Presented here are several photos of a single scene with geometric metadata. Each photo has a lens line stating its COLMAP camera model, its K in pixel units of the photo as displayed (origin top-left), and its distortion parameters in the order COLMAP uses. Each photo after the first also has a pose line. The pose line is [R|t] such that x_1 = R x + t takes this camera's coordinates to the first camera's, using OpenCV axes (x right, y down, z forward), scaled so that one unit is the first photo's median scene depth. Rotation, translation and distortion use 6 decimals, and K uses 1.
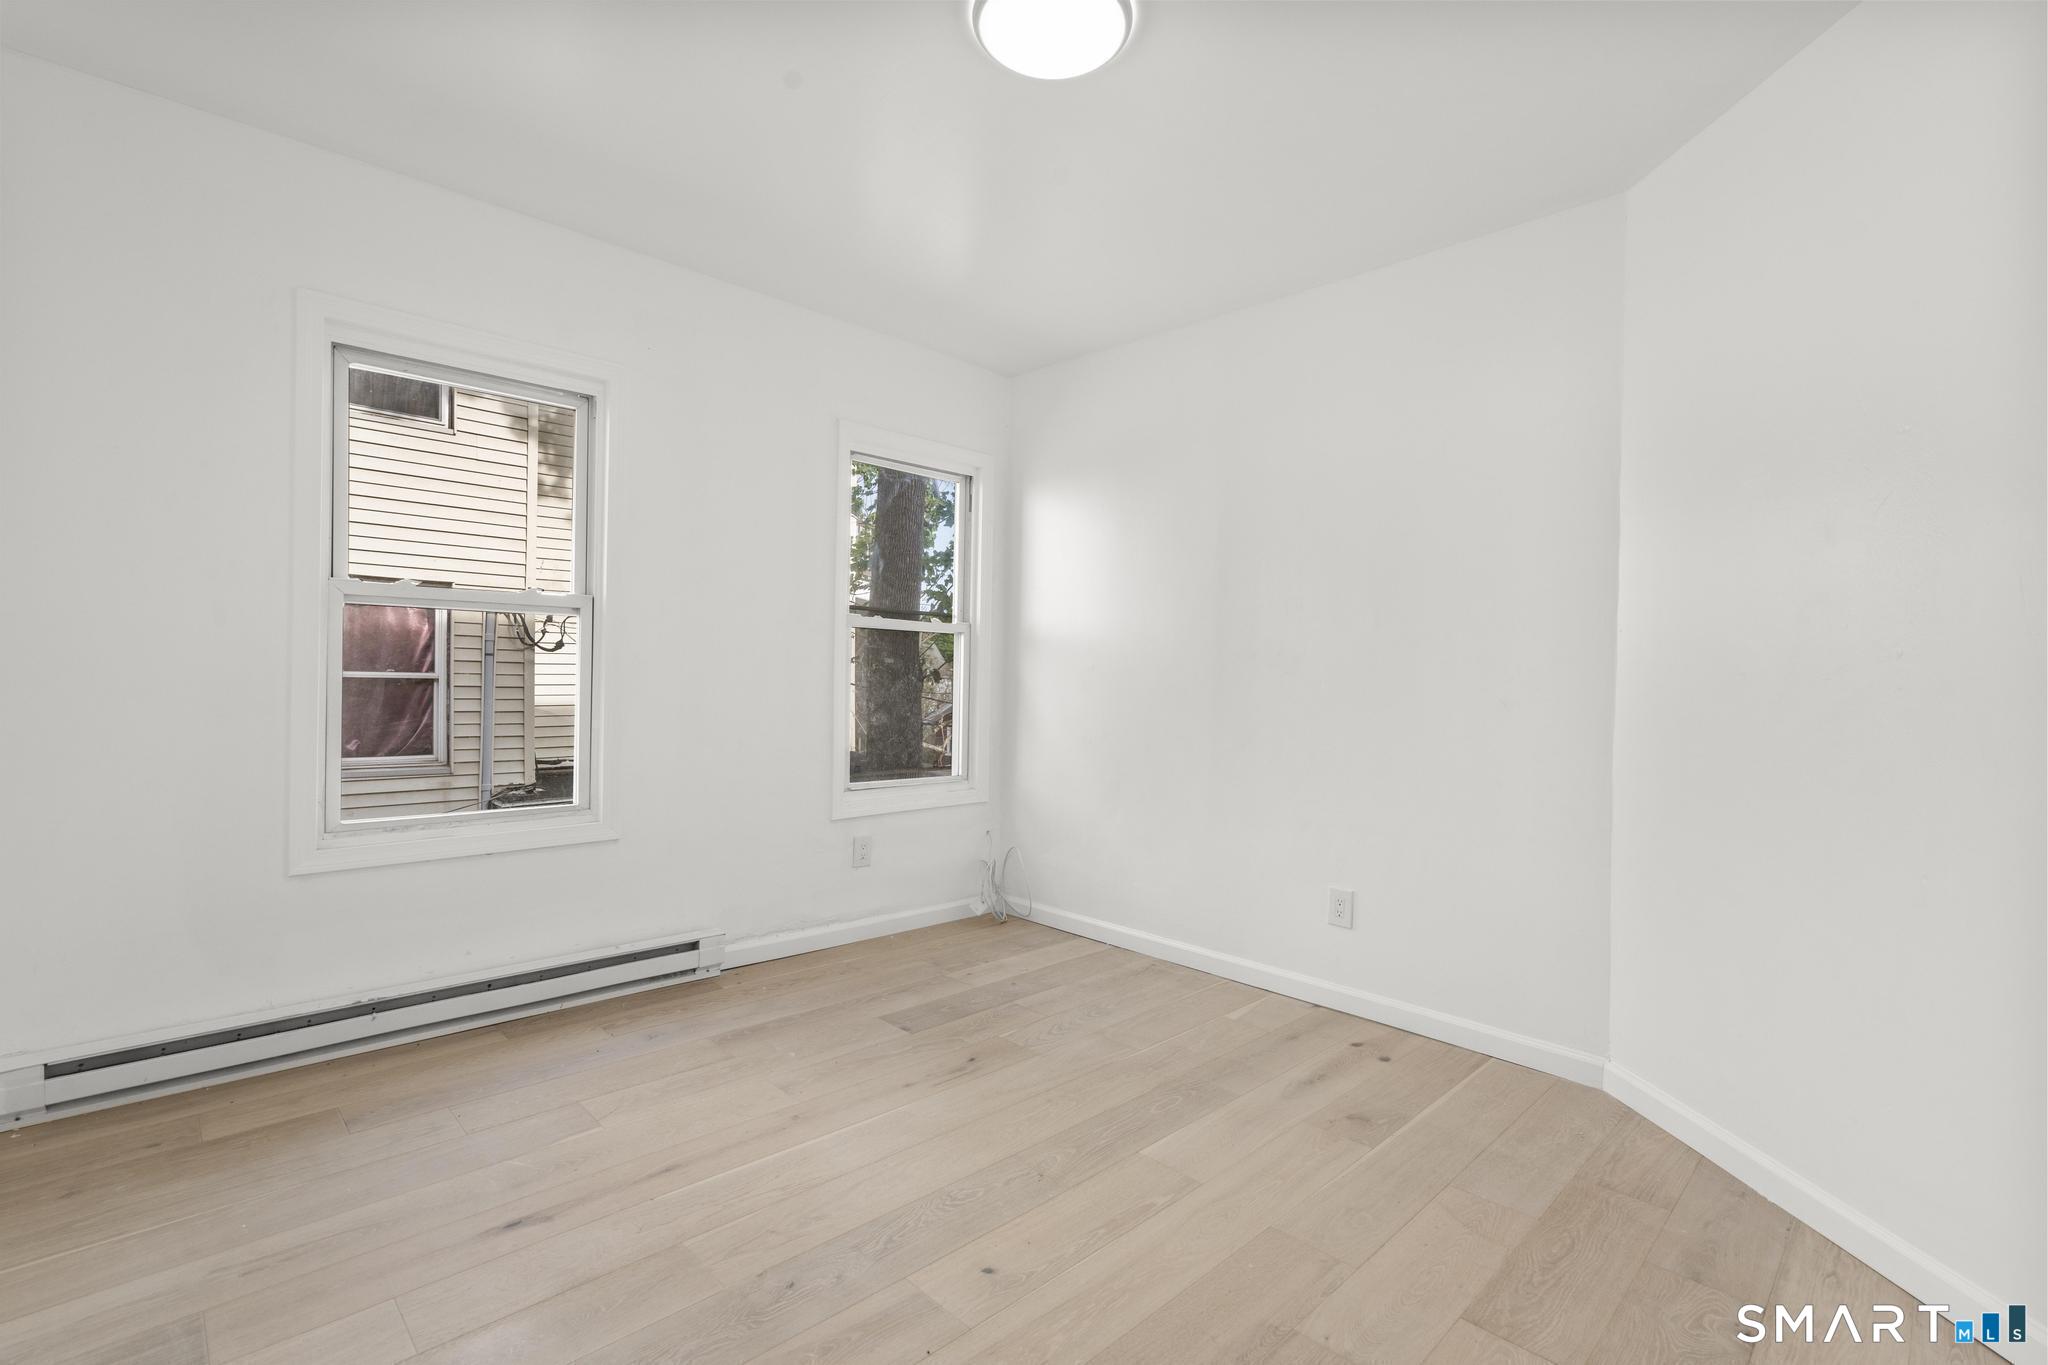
lens RADIAL K [[910.4, 0, 1024.3], [0, 910.4, 693.2], [0, 0, 1]] dist [-0.013033, 0.004672]
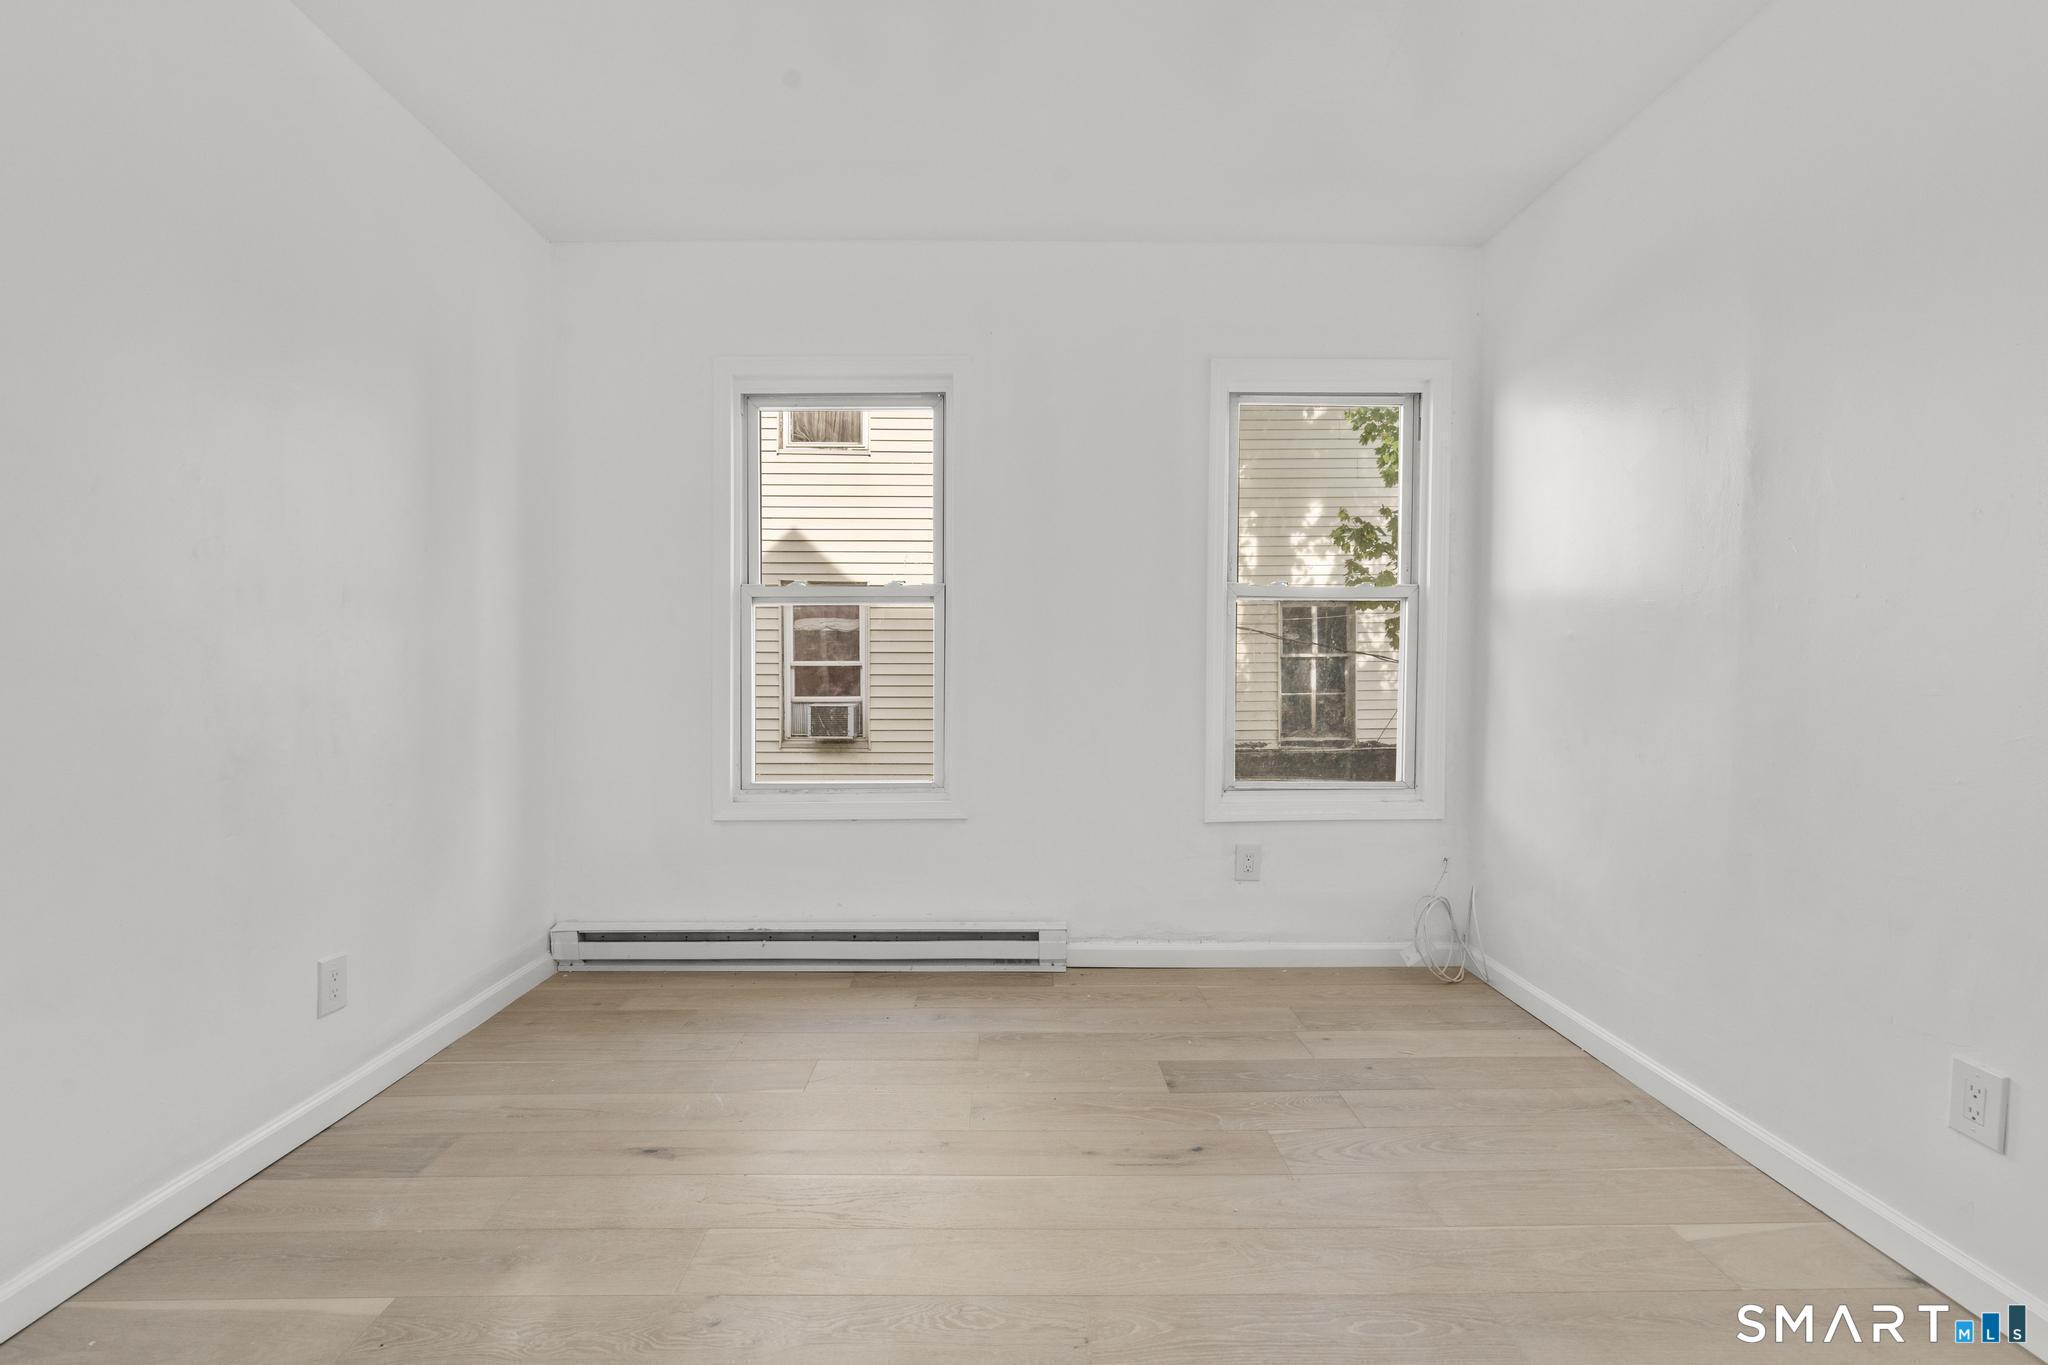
lens RADIAL K [[910.4, 0, 1024.3], [0, 910.4, 693.2], [0, 0, 1]] dist [-0.013033, 0.004672]
pose [[0.728464, 0.005640, -0.685060, 0.301014], [0.002113, 0.999943, 0.010479, 0.007361], [0.685080, -0.009081, 0.728411, 0.287698]]
